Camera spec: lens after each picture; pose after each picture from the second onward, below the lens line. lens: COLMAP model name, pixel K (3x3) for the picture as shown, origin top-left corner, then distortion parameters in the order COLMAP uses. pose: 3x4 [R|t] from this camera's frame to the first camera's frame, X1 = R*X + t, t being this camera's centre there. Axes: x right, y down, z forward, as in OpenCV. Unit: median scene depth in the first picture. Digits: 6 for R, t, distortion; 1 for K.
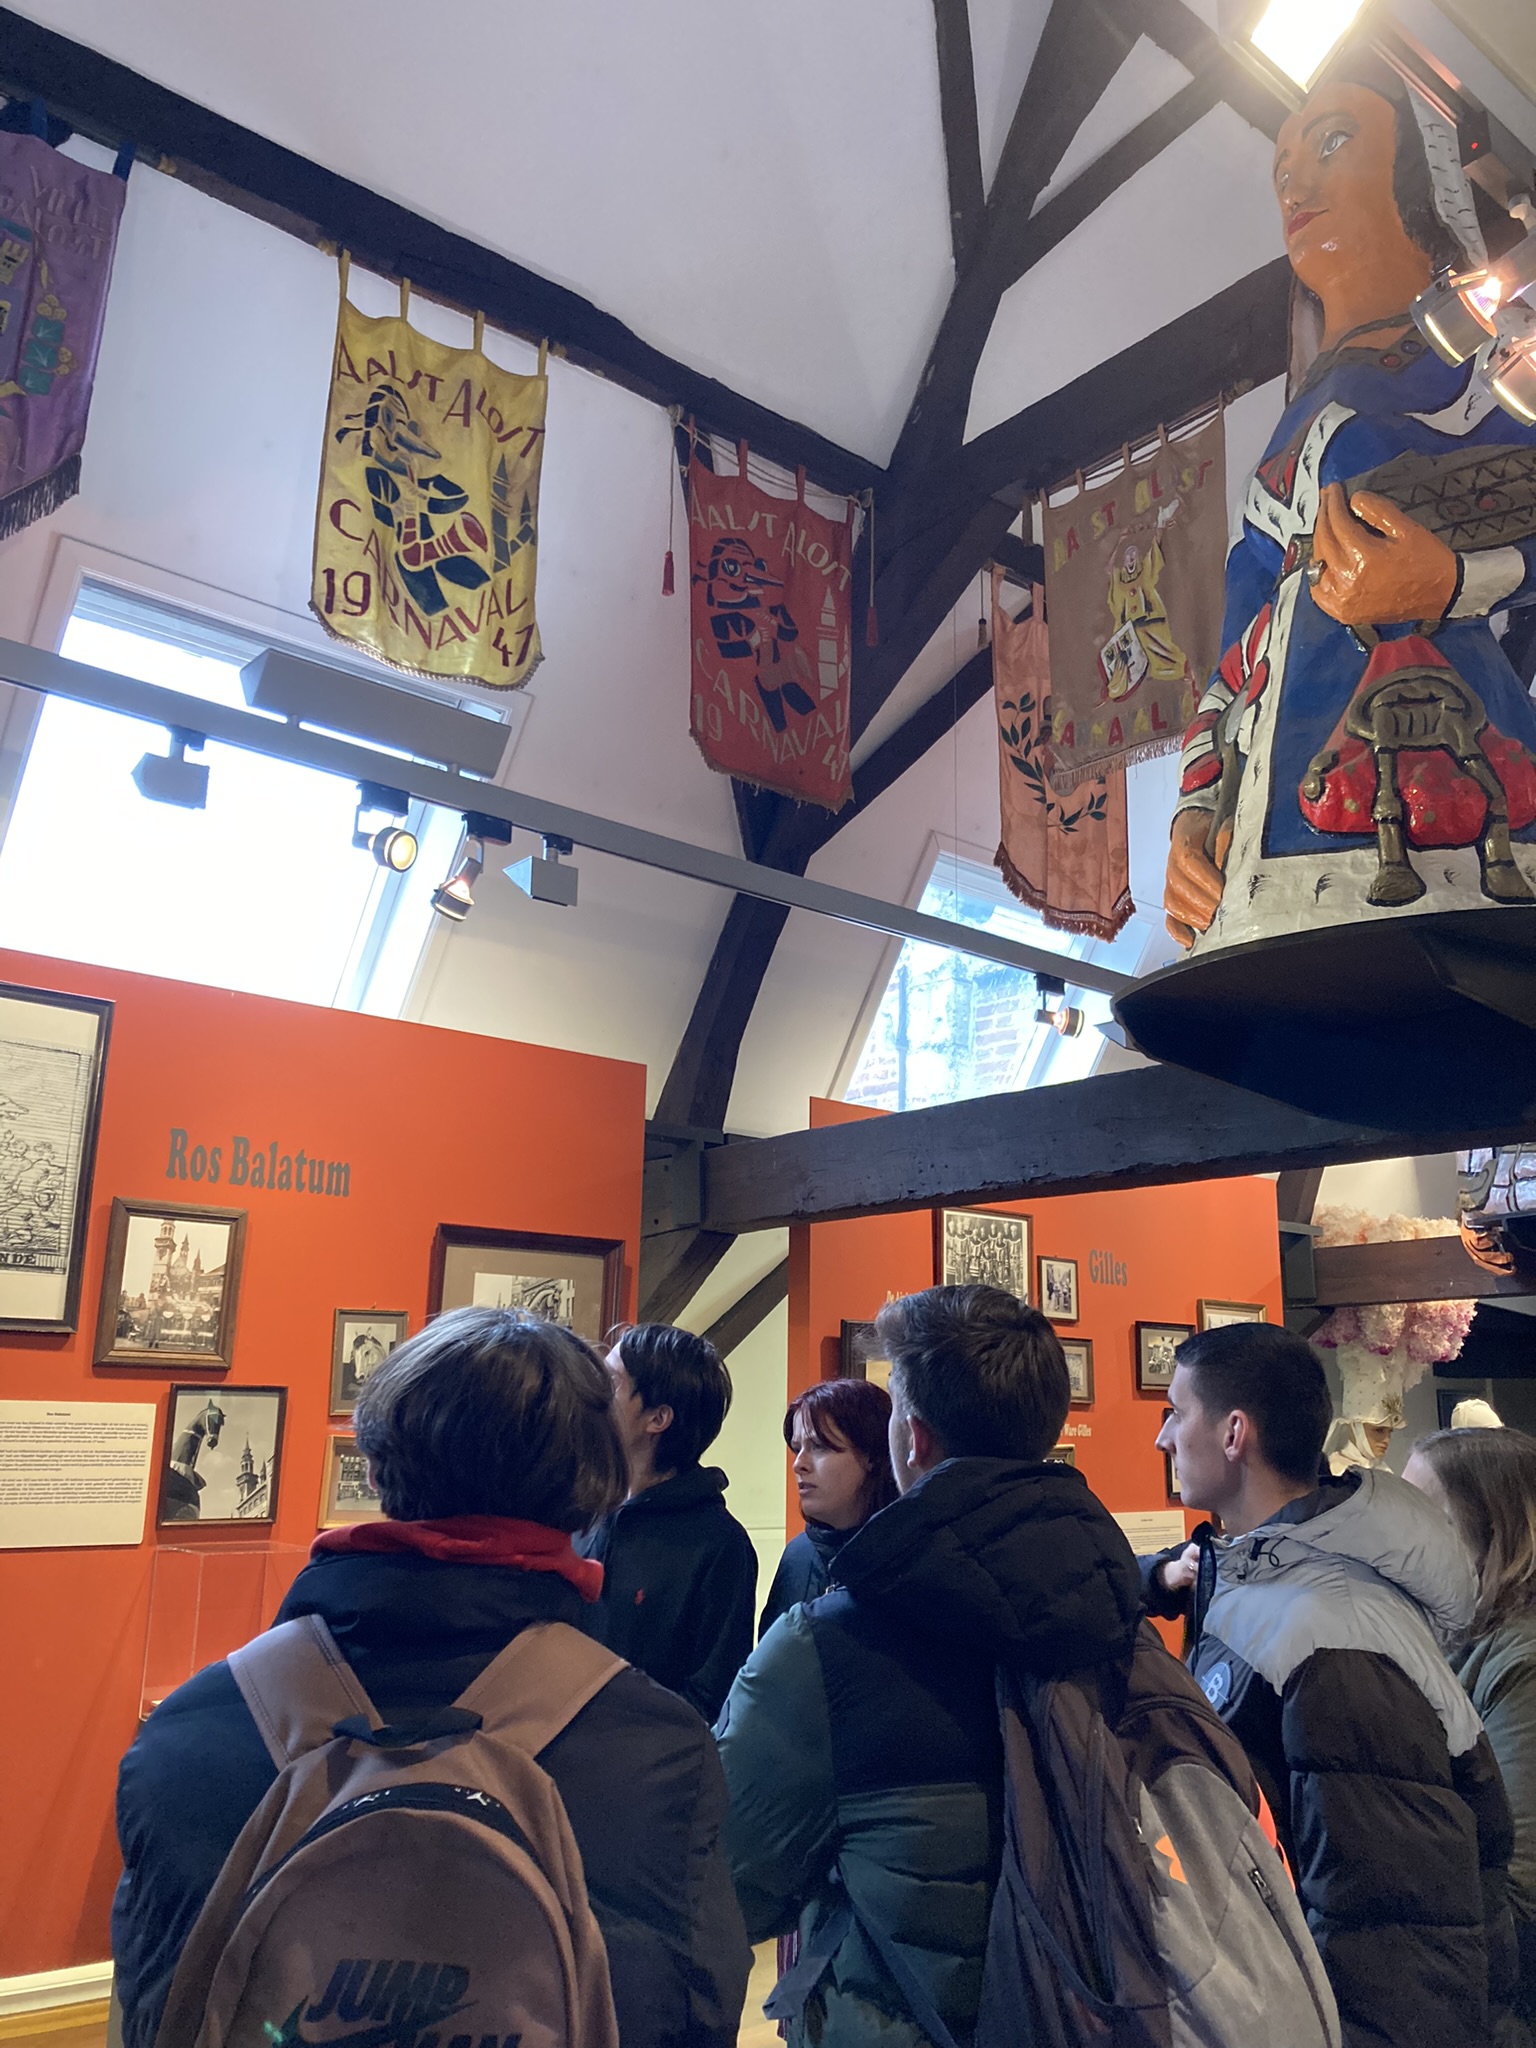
lens RADIAL K [[1665.4, 0, 768.0], [0, 1665.4, 1024.0], [0, 0, 1]] dist [0.129239, -0.187495]
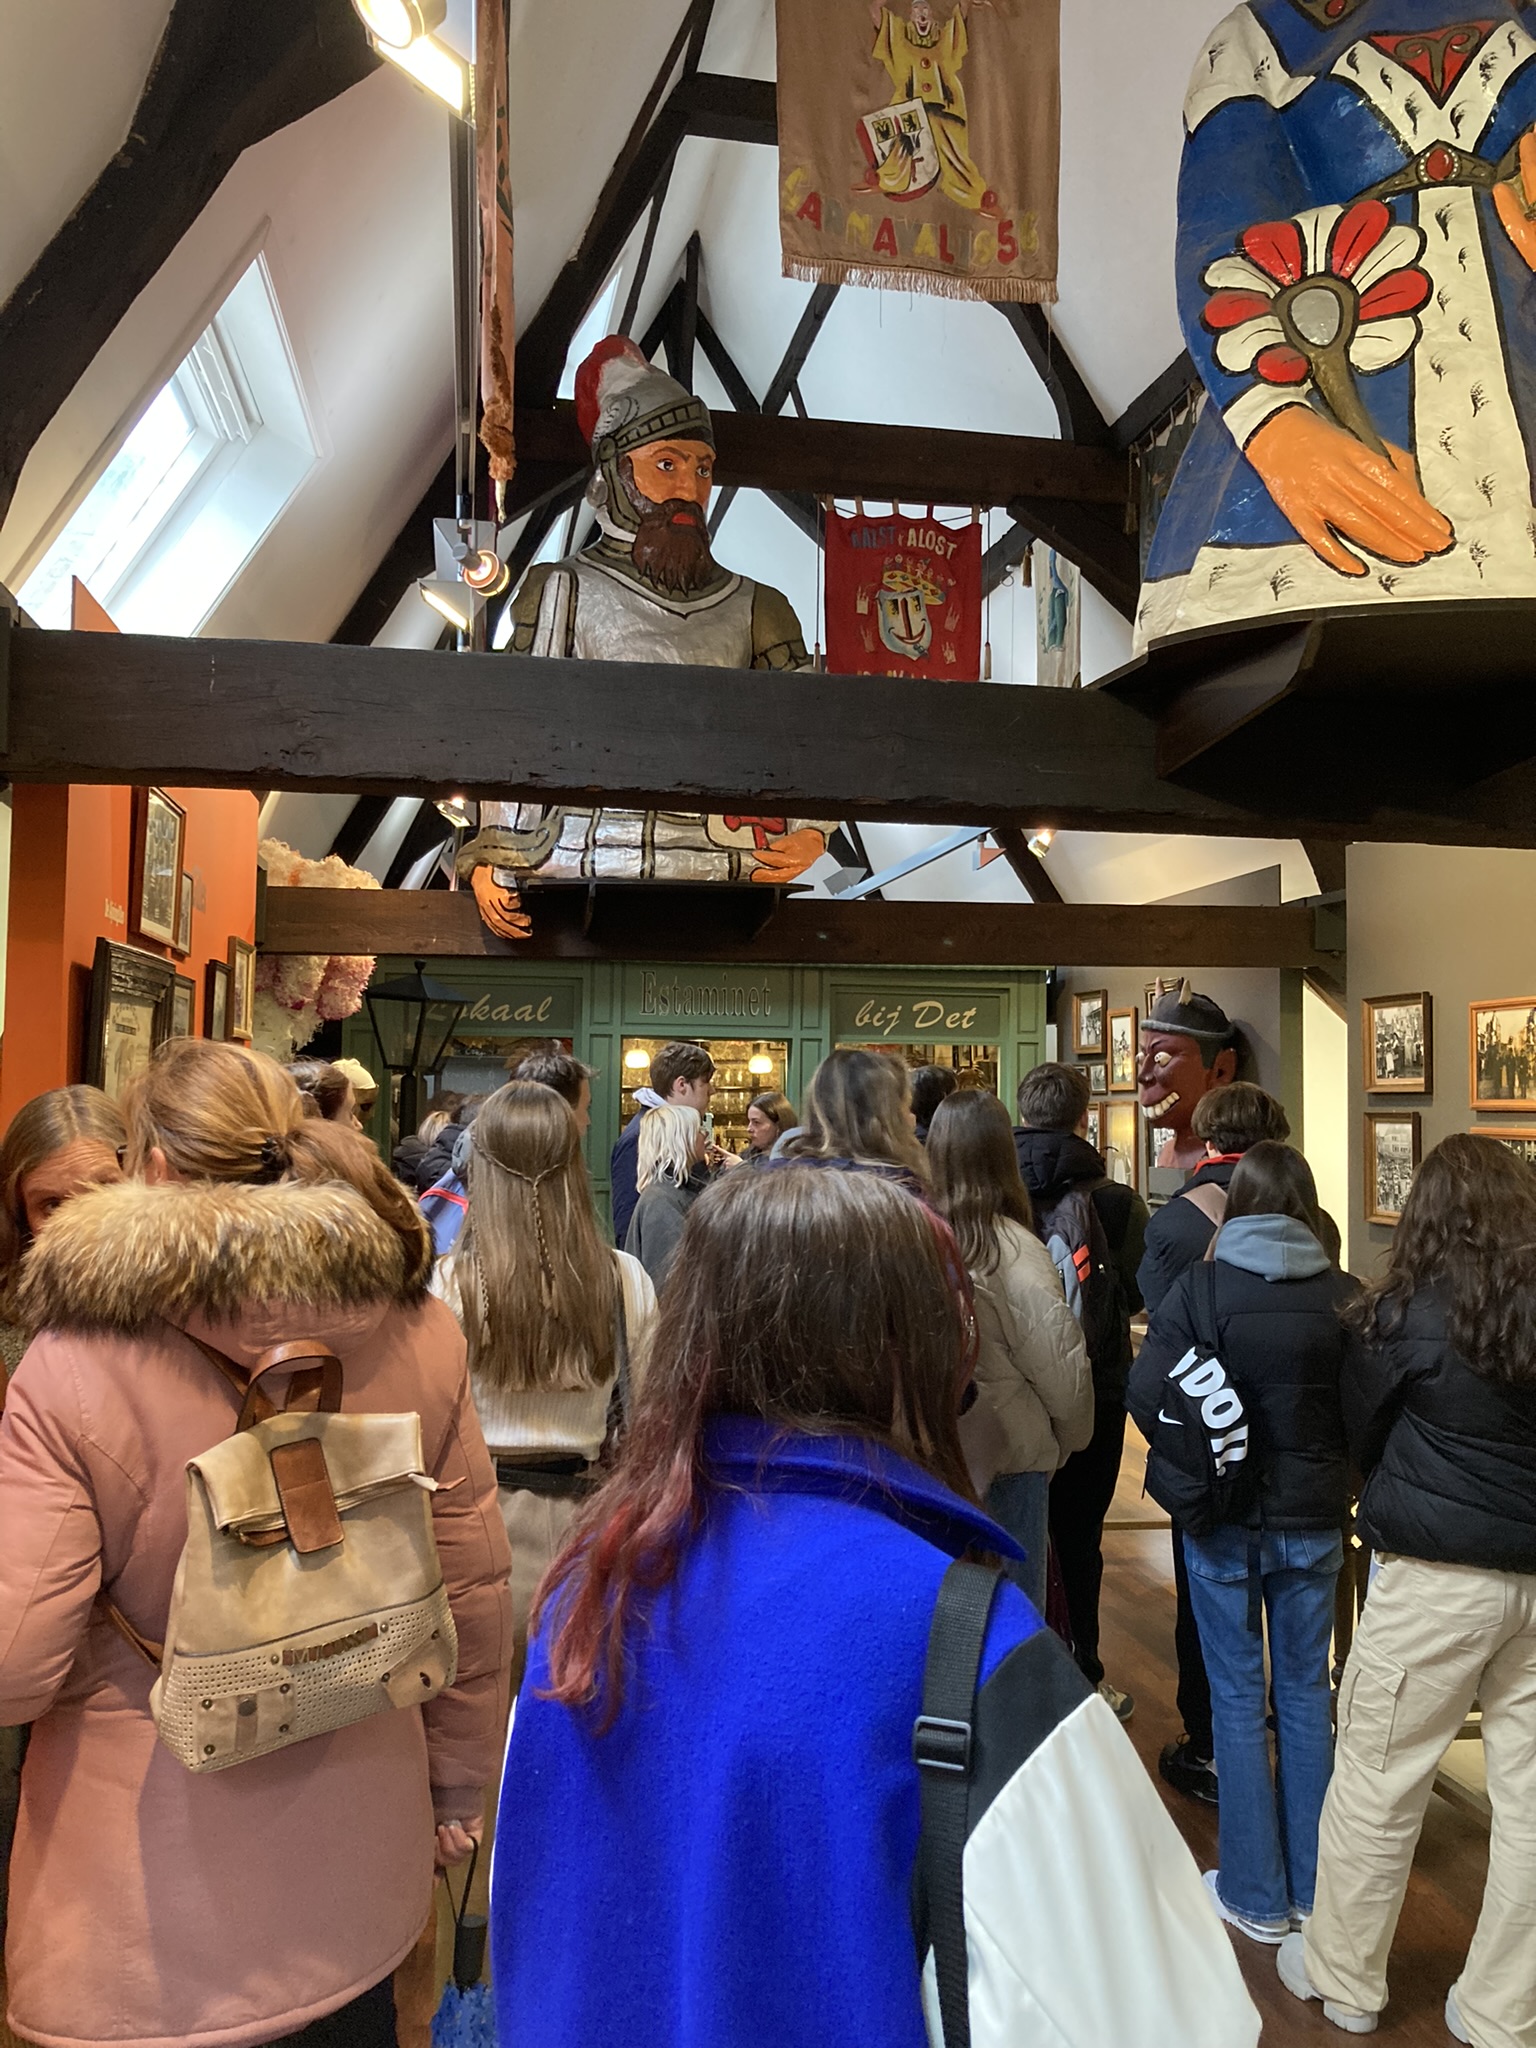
lens RADIAL K [[1697.3, 0, 768.0], [0, 1697.3, 1024.0], [0, 0, 1]] dist [0.025920, -0.000662]
pose [[0.514467, 0.039974, 0.856578, -0.478315], [-0.213453, 0.973440, 0.082774, 0.125645], [-0.830519, -0.225424, 0.509336, 0.553574]]
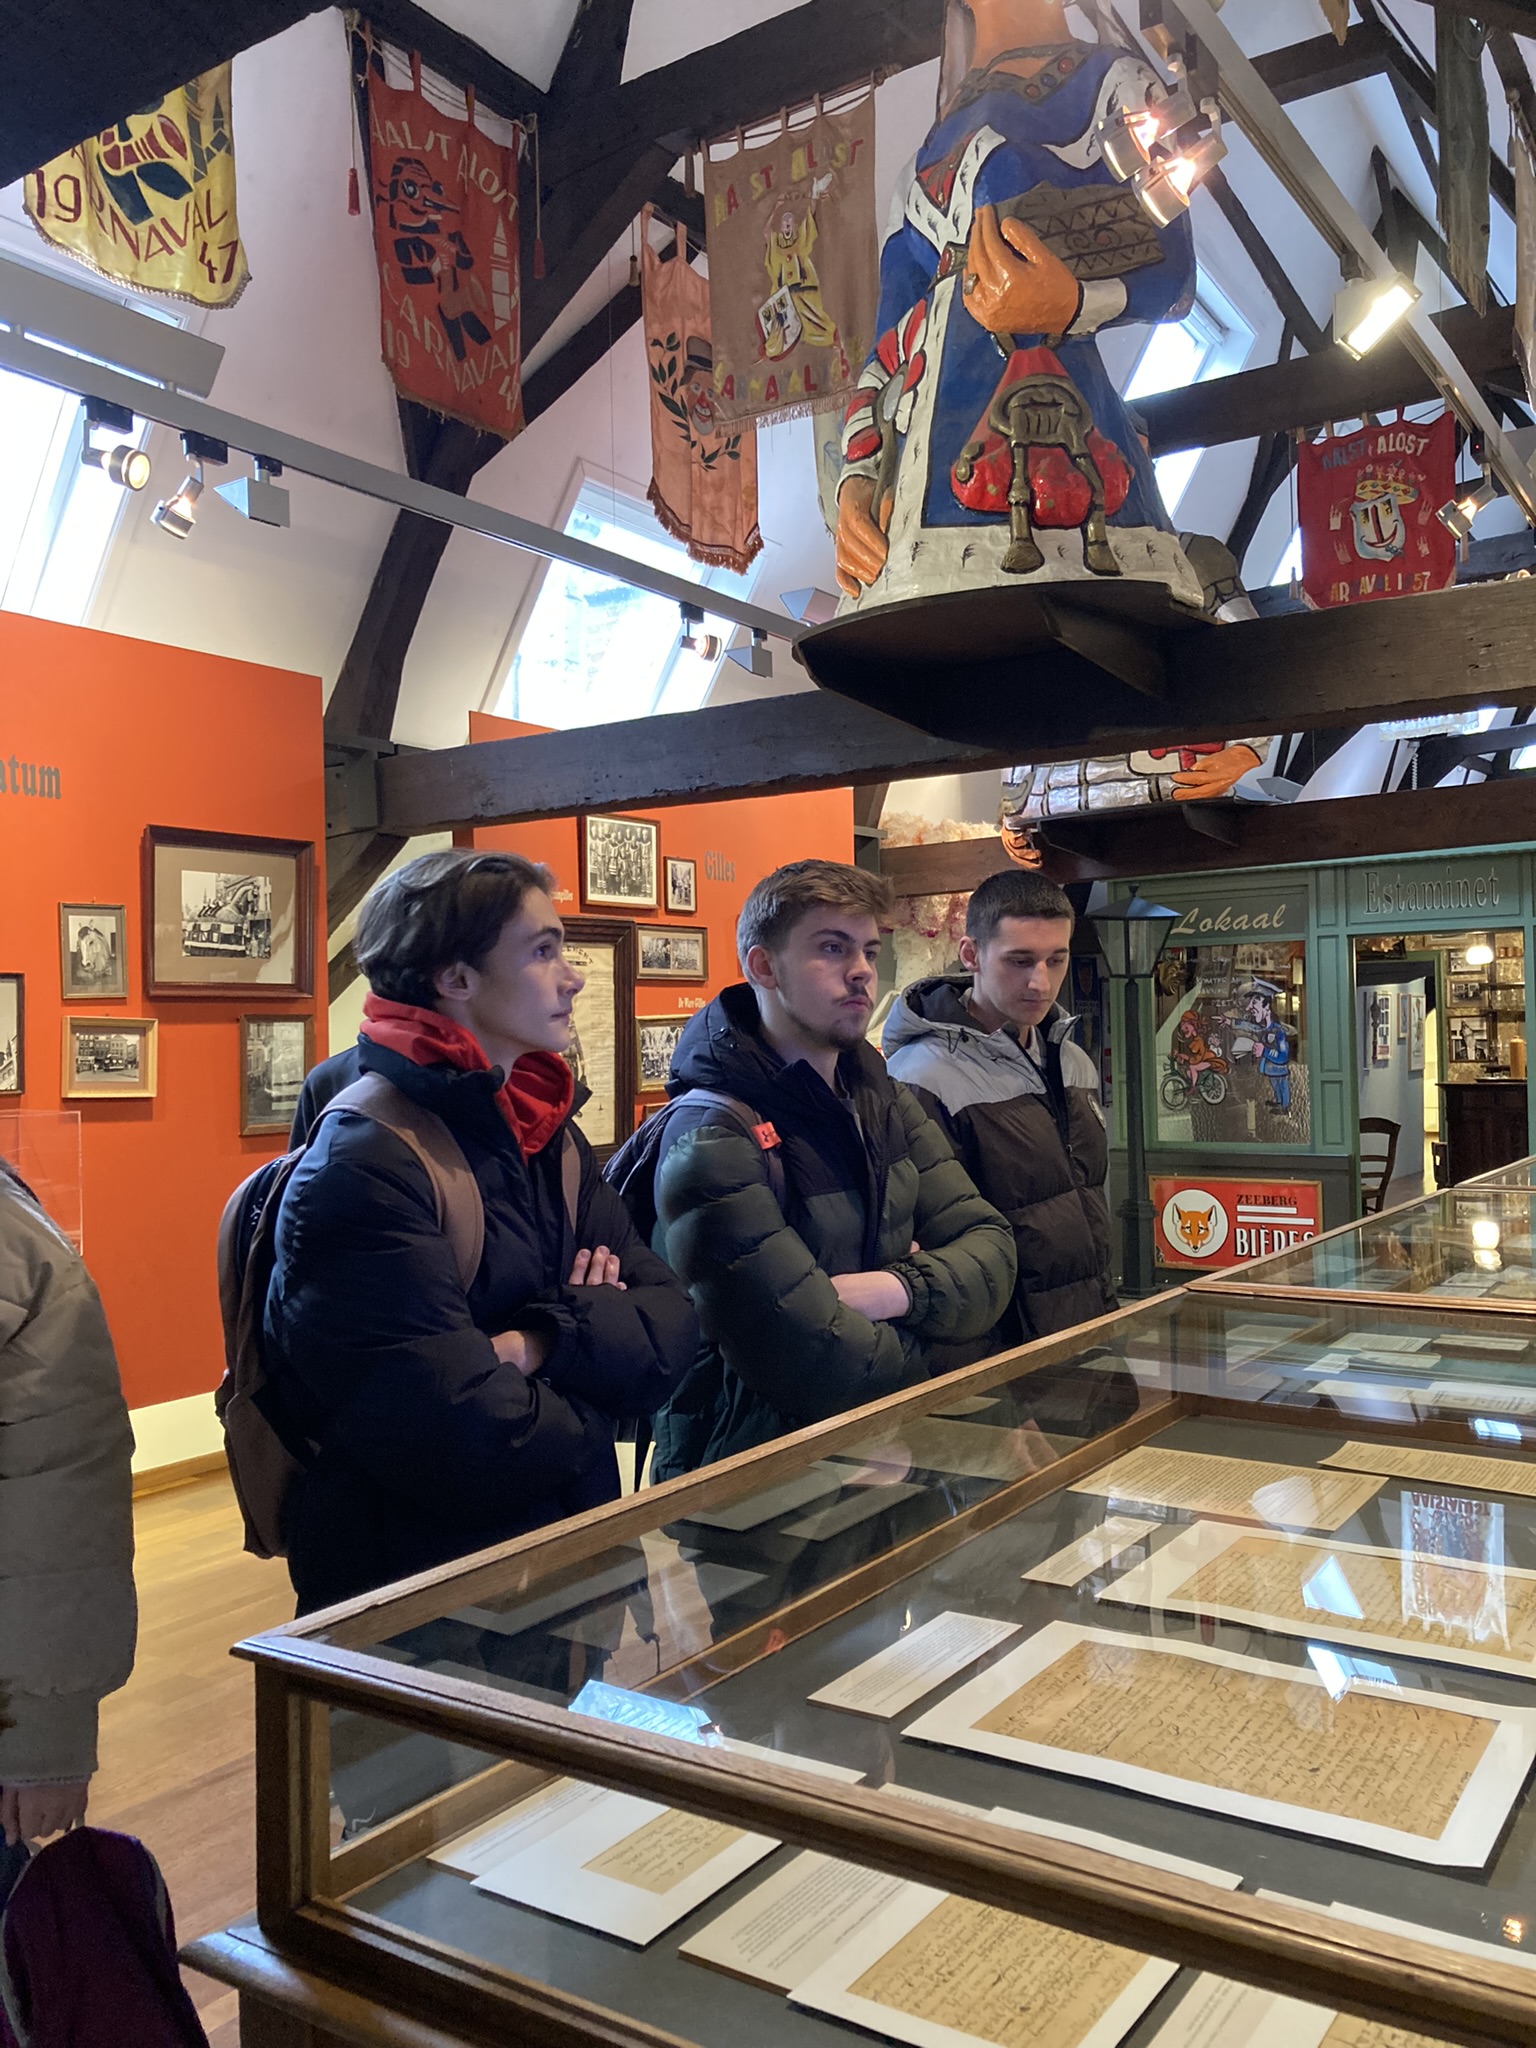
lens RADIAL K [[1687.9, 0, 754.6], [0, 1687.9, 968.0], [0, 0, 1]] dist [0.000151, 0.088164]
pose [[0.964424, -0.021659, 0.263472, -0.108980], [-0.030748, 0.980684, 0.193168, -0.011803], [-0.262566, -0.194397, 0.945129, -0.138653]]
